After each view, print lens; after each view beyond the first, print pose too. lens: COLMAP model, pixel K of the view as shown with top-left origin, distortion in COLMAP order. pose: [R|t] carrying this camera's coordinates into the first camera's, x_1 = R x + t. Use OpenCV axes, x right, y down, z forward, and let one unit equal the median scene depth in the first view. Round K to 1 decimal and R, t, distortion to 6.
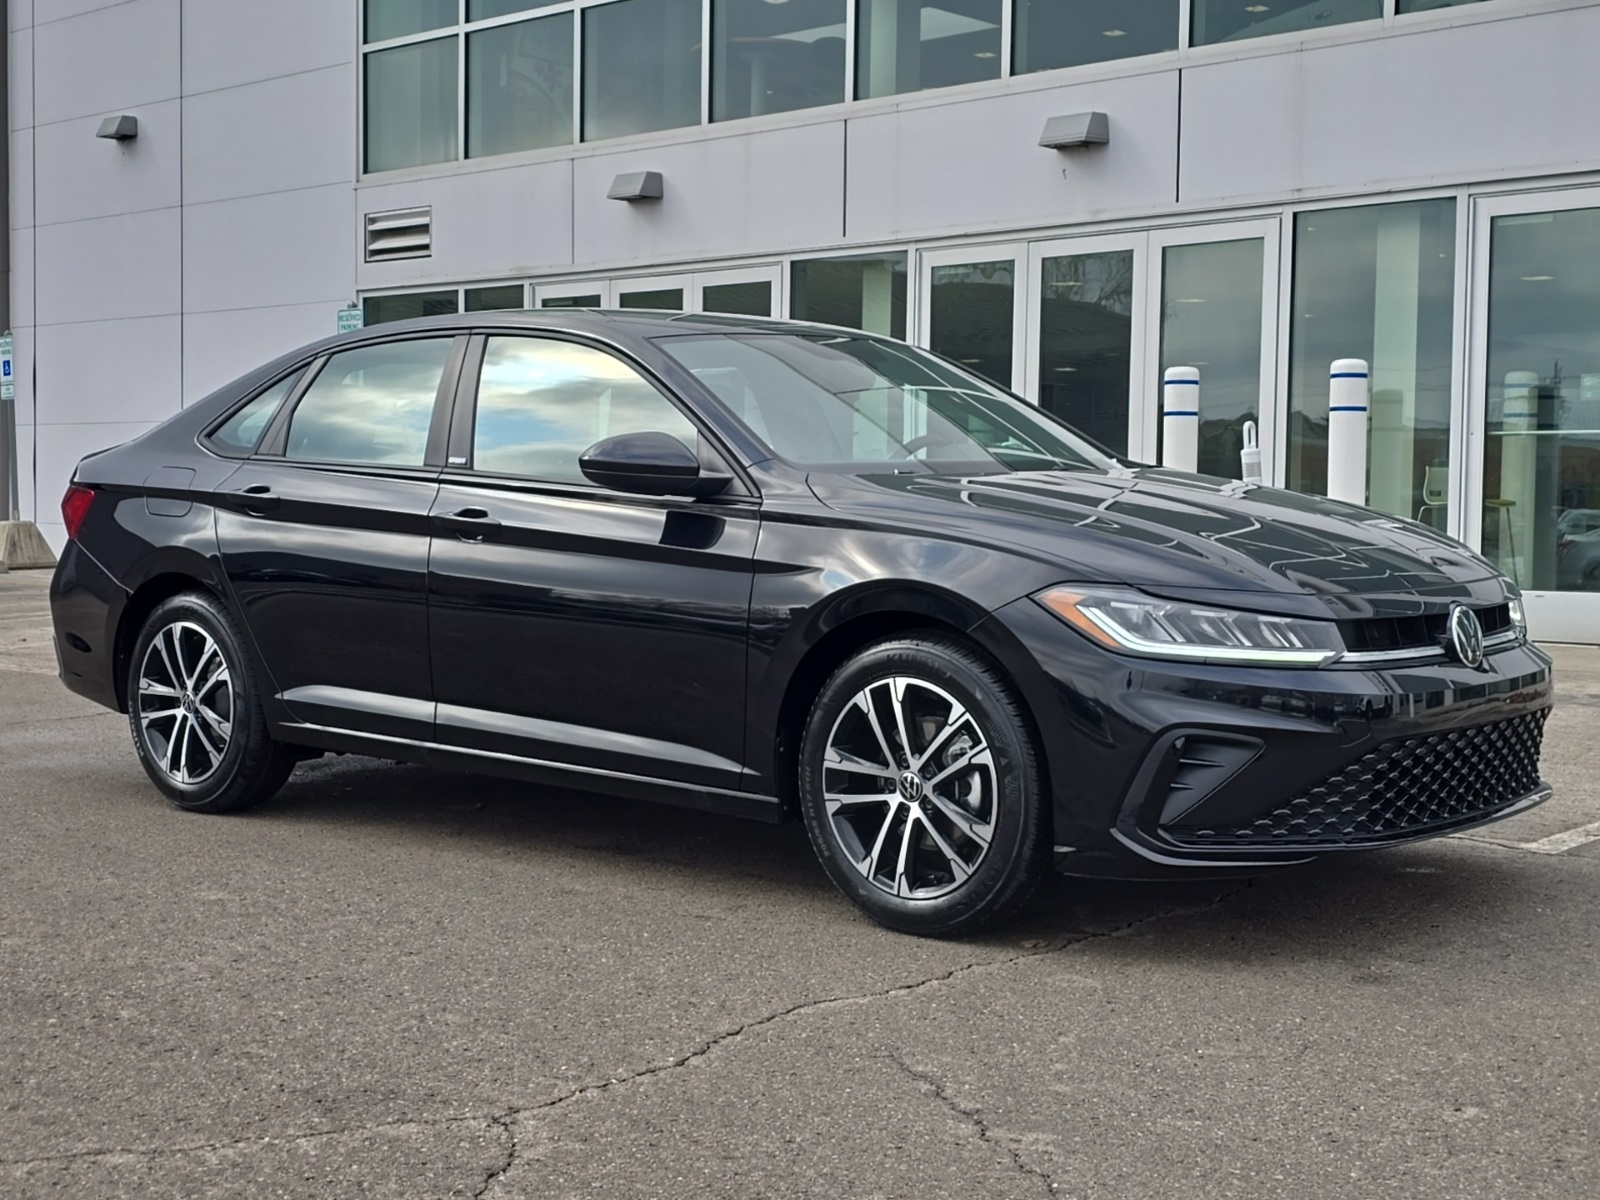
lens RADIAL K [[2147.0, 0, 793.8], [0, 2147.0, 594.4], [0, 0, 1]] dist [0.205874, -0.638249]
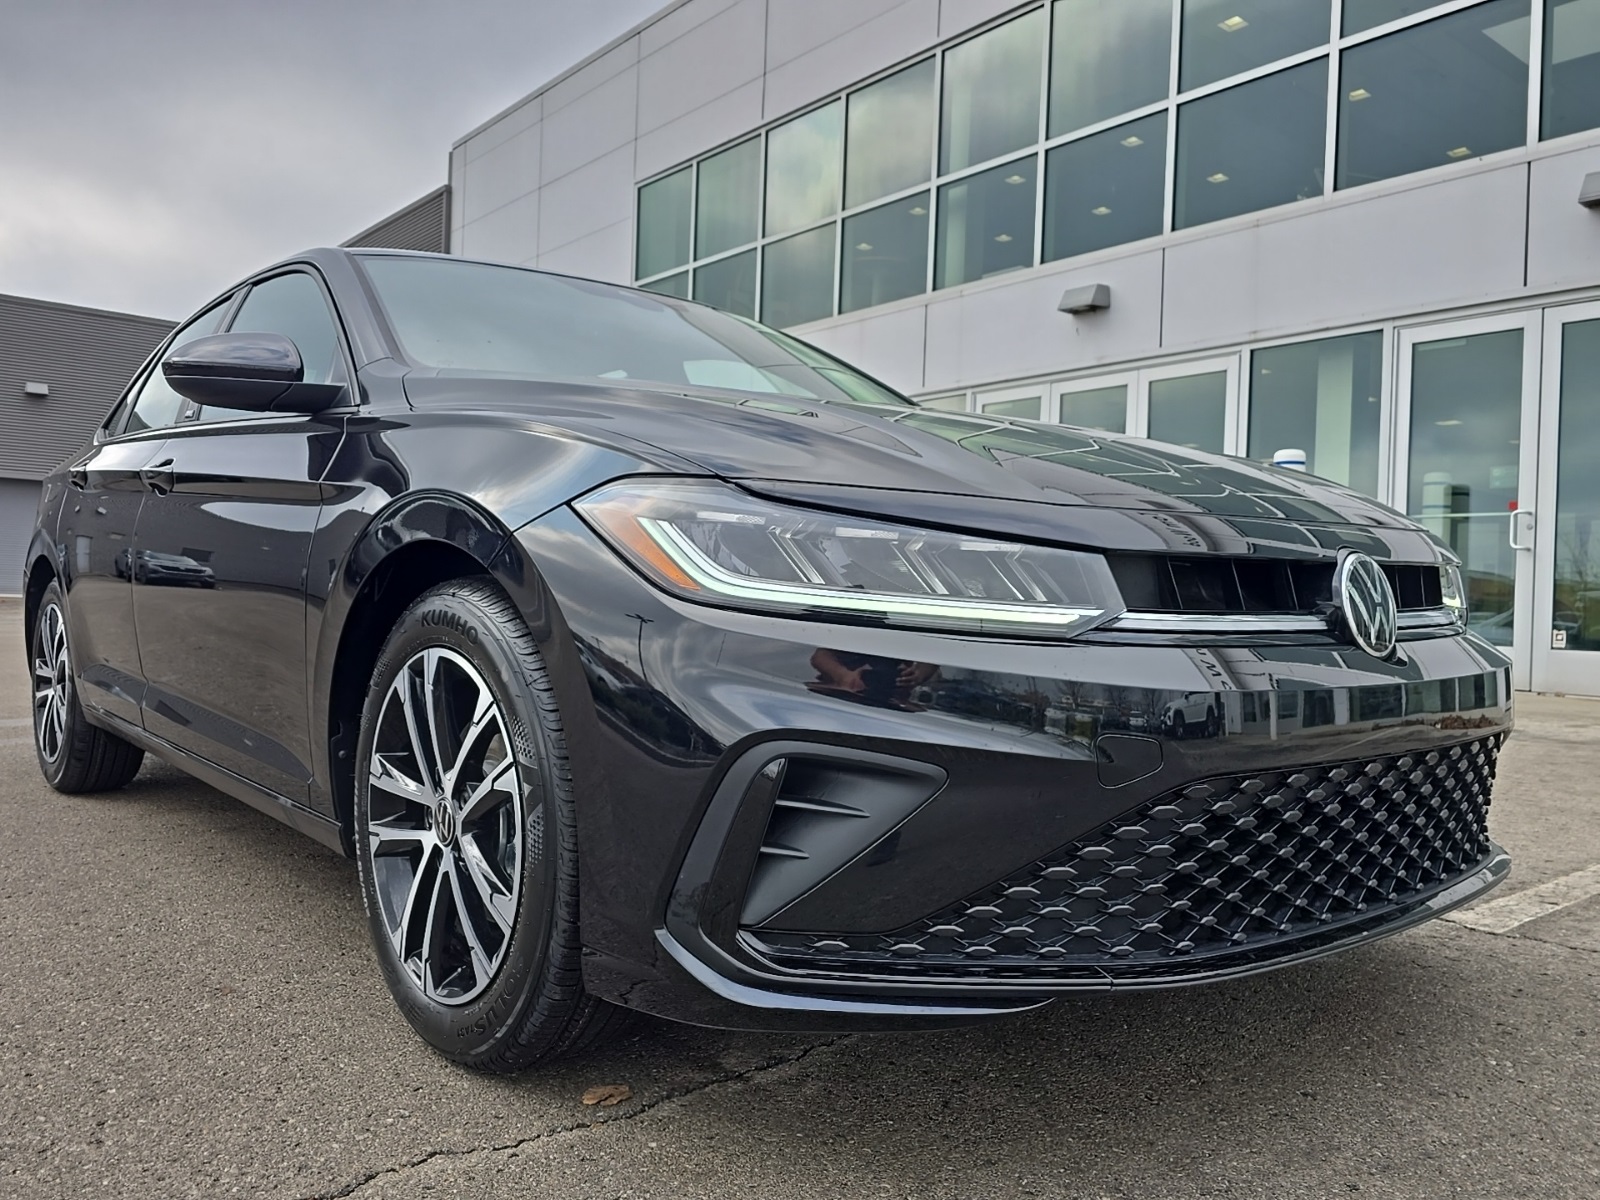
lens RADIAL K [[1232.1, 0, 800.0], [0, 1232.1, 600.0], [0, 0, 1]] dist [0.077385, -0.083803]
pose [[0.989178, 0.020698, -0.145251, 0.079681], [-0.027443, 0.998629, -0.044585, 0.014491], [0.144129, 0.048089, 0.988390, 0.248862]]
